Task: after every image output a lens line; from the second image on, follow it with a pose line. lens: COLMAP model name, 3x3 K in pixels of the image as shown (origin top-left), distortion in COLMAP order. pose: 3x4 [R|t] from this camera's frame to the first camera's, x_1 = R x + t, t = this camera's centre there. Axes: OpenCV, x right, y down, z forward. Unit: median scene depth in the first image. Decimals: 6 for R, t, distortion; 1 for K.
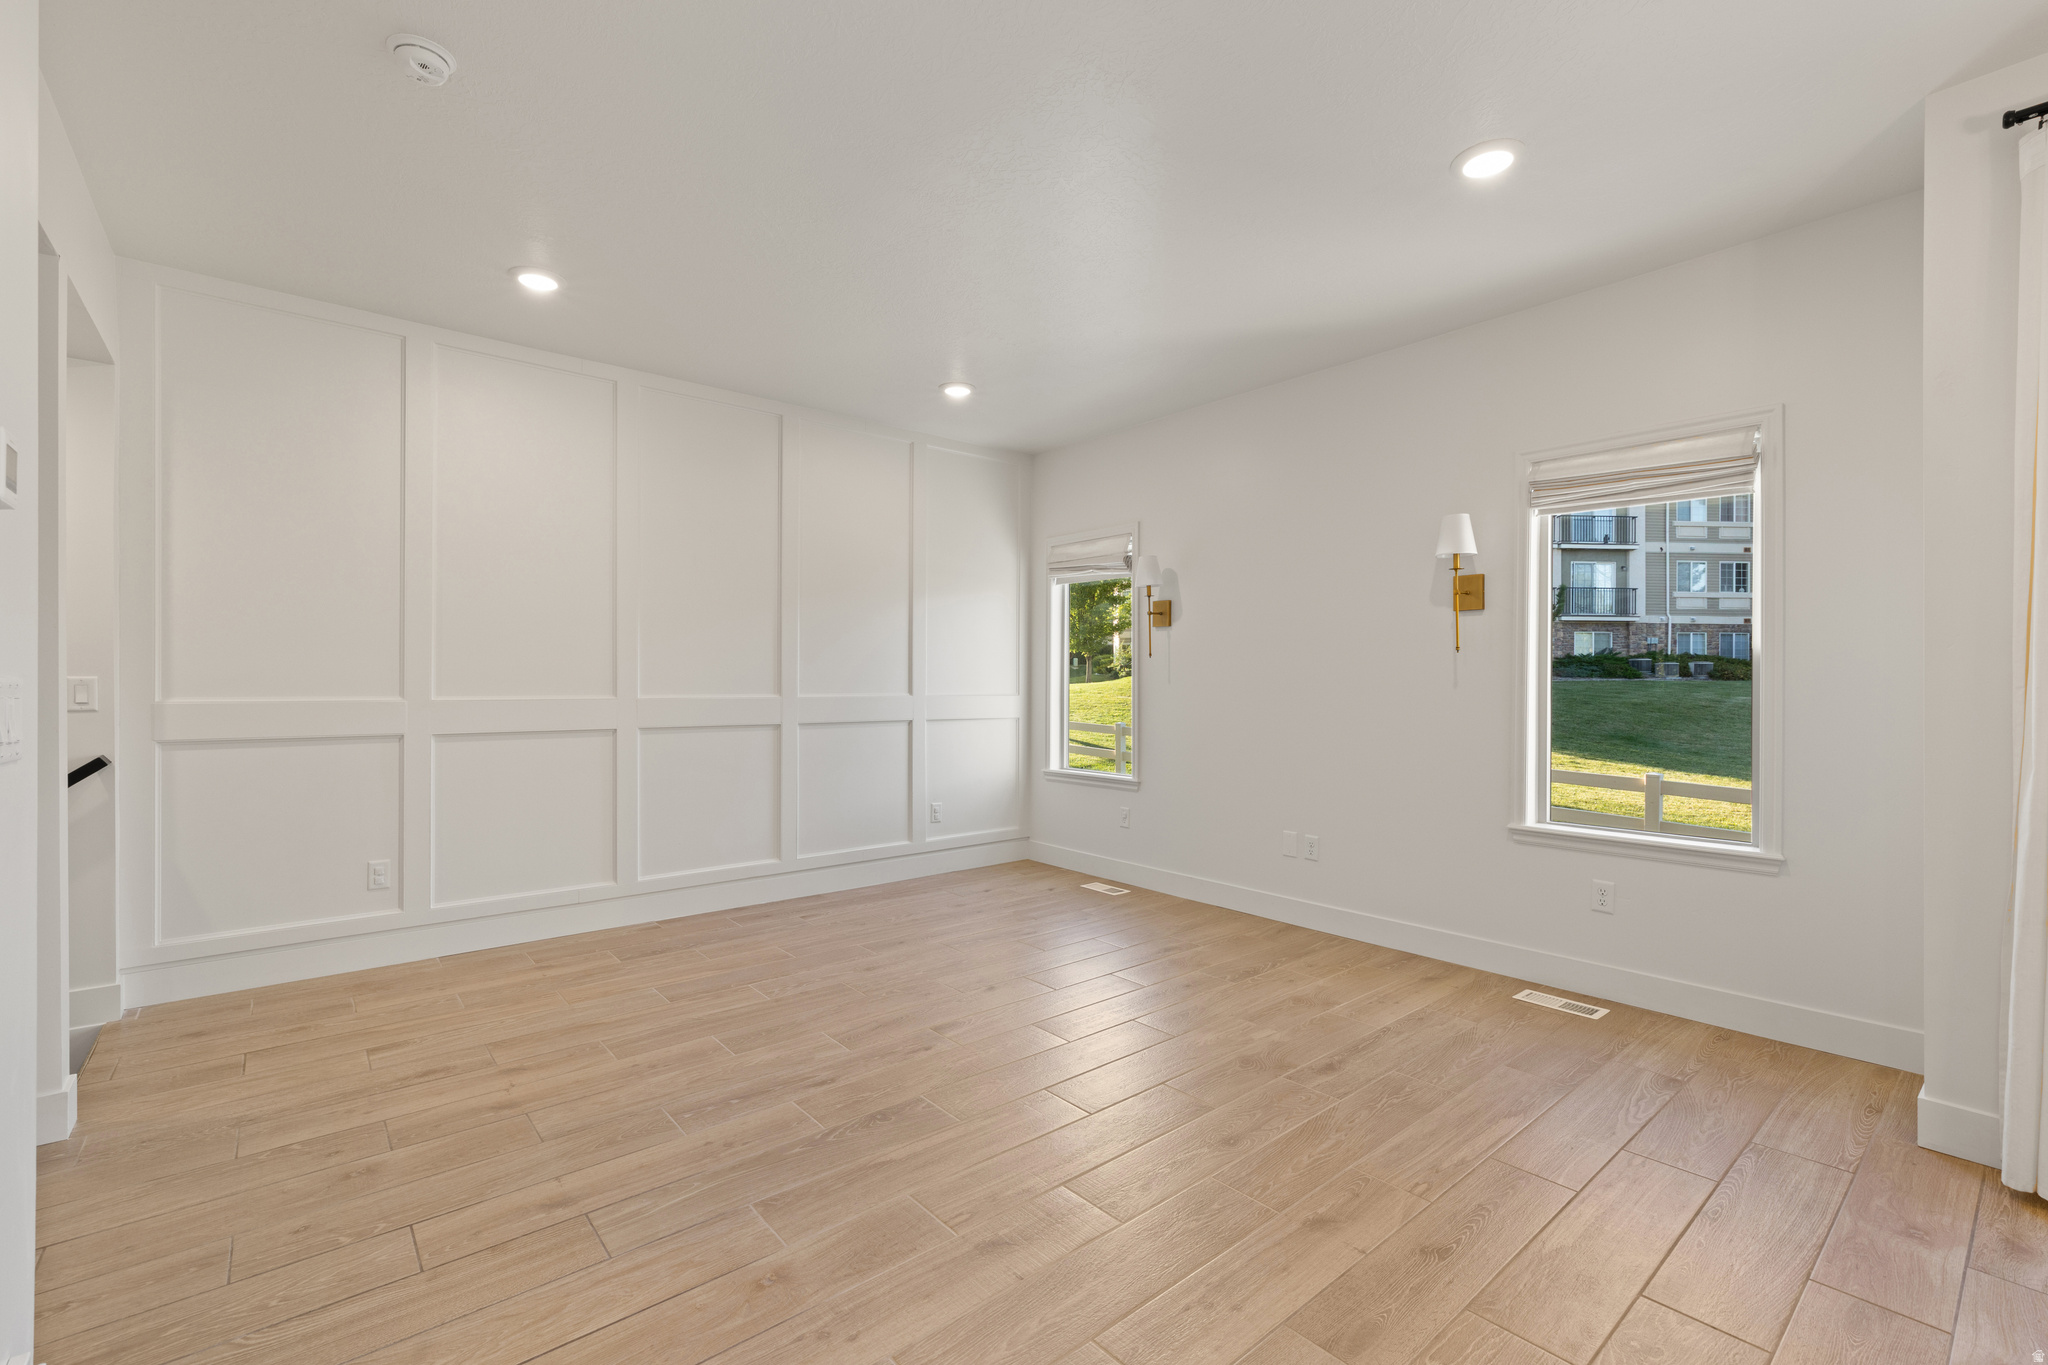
lens RADIAL K [[883.6, 0, 1024.0], [0, 883.6, 682.5], [0, 0, 1]] dist [0.000199, 0.000324]
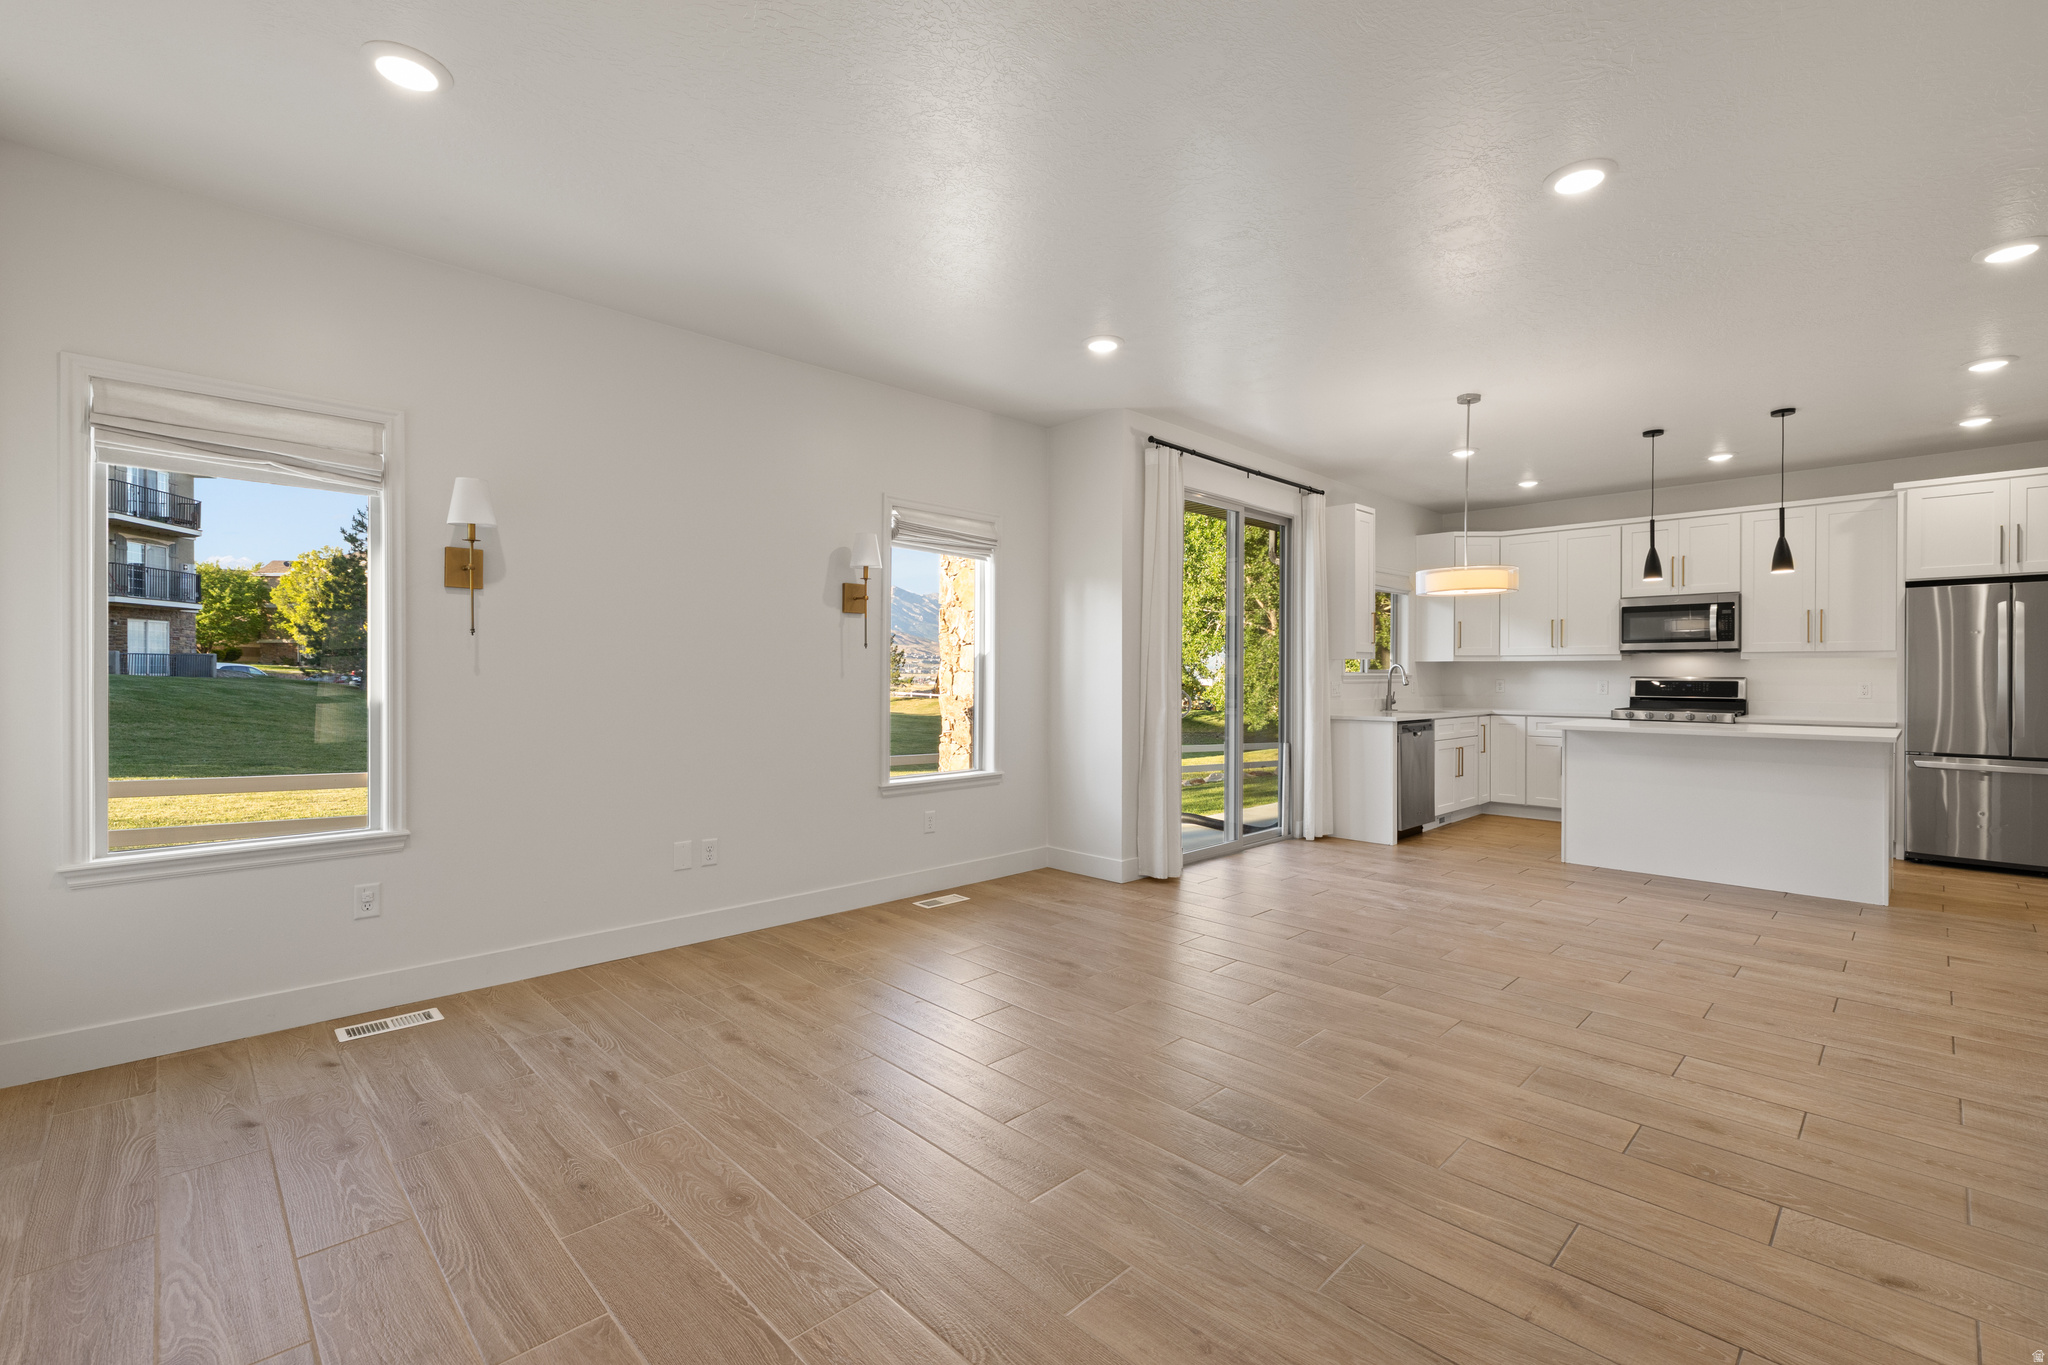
lens RADIAL K [[892.1, 0, 1028.3], [0, 892.1, 677.3], [0, 0, 1]] dist [-0.001323, 0.003123]
pose [[-0.072060, -0.008143, 0.997367, -0.702296], [-0.002287, 0.999965, 0.007999, -0.004558], [-0.997398, -0.001704, -0.072077, 0.822992]]
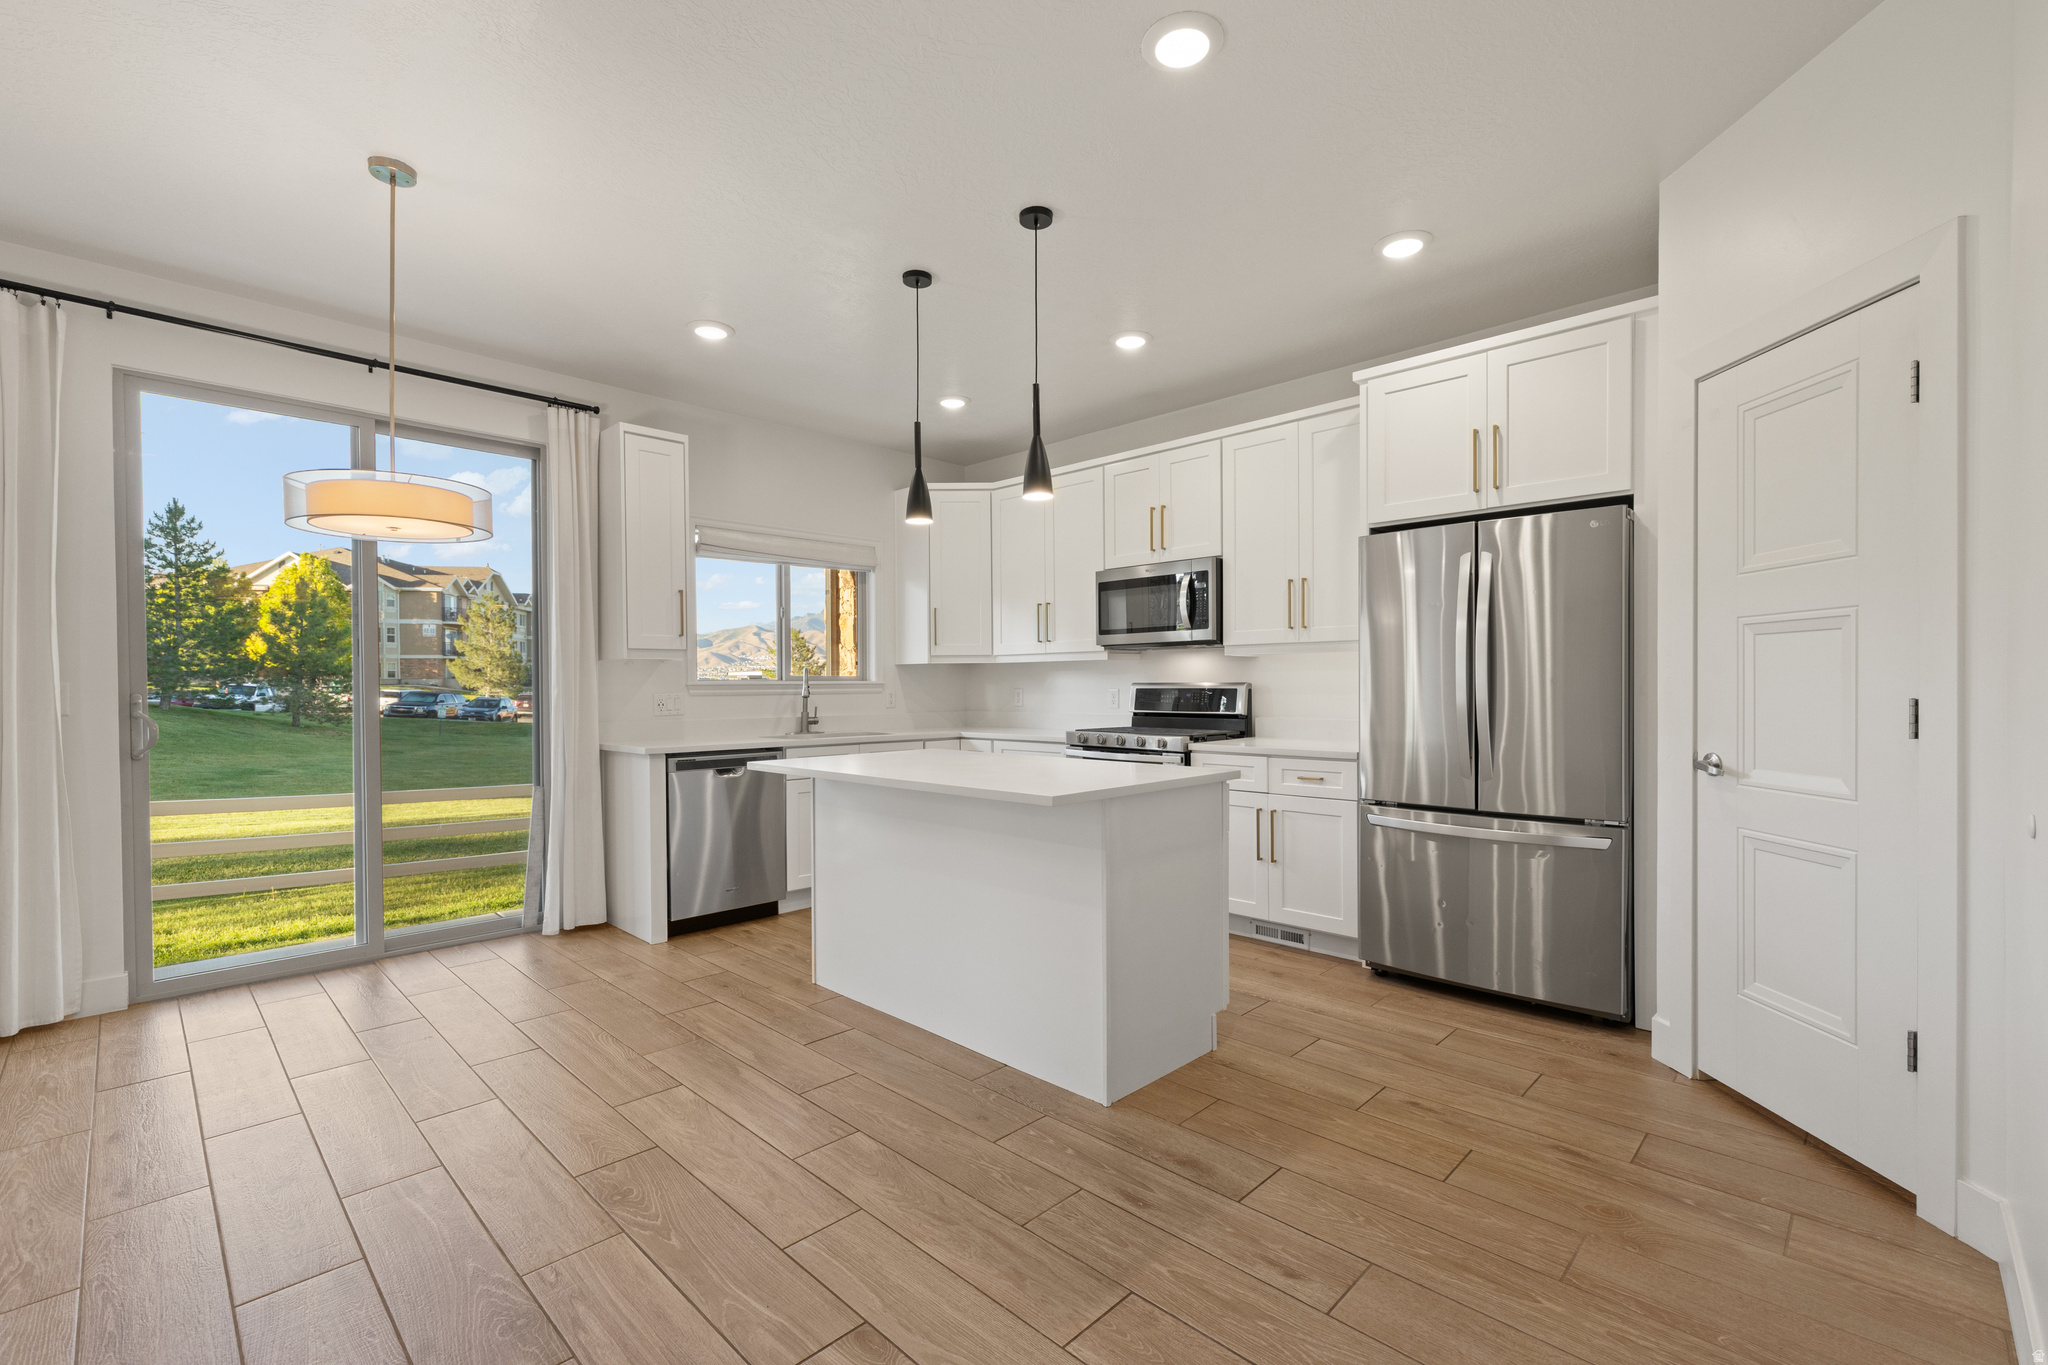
lens RADIAL K [[900.0, 0, 1018.2], [0, 900.0, 682.4], [0, 0, 1]] dist [0.018896, 0.000262]
pose [[-0.084694, 0.000714, 0.996407, -0.236017], [0.004478, 0.999990, -0.000336, 0.005020], [-0.996397, 0.004433, -0.084696, -0.297339]]
